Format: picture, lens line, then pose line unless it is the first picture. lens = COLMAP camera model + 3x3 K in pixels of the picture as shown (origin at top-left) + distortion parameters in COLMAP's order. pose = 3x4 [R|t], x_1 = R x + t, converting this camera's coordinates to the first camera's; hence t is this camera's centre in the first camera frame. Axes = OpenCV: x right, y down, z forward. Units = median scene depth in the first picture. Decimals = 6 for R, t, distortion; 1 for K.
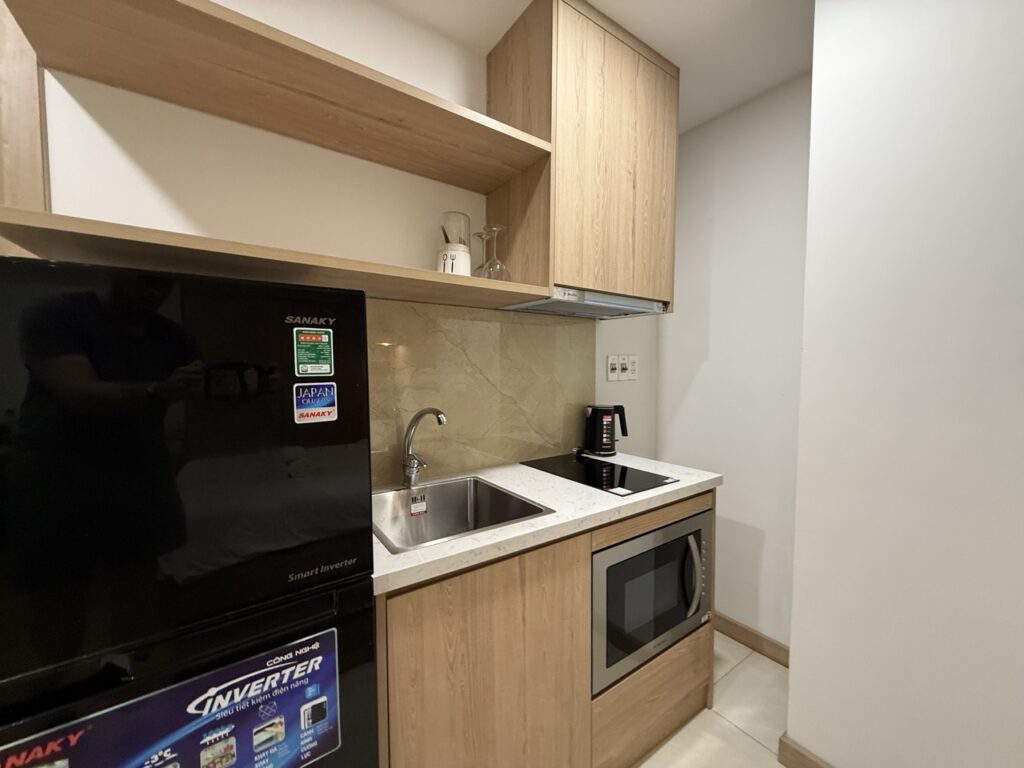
lens RADIAL K [[408.0, 0, 514.0], [0, 408.0, 383.4], [0, 0, 1]] dist [-0.001260, 0.000592]
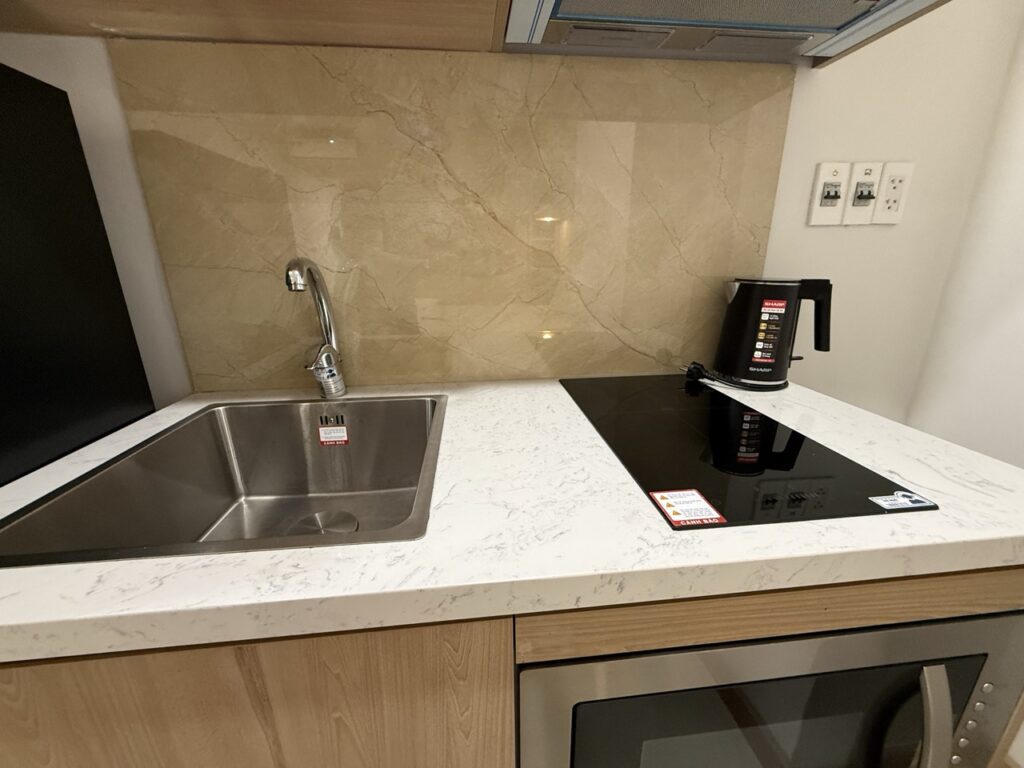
lens RADIAL K [[408.0, 0, 510.3], [0, 408.0, 387.7], [0, 0, 1]] dist [-0.001260, 0.000592]
pose [[0.873709, 0.137714, -0.466549, 0.197611], [-0.010175, 0.964055, 0.265509, 0.055571], [0.486343, -0.227231, 0.843704, 0.468419]]
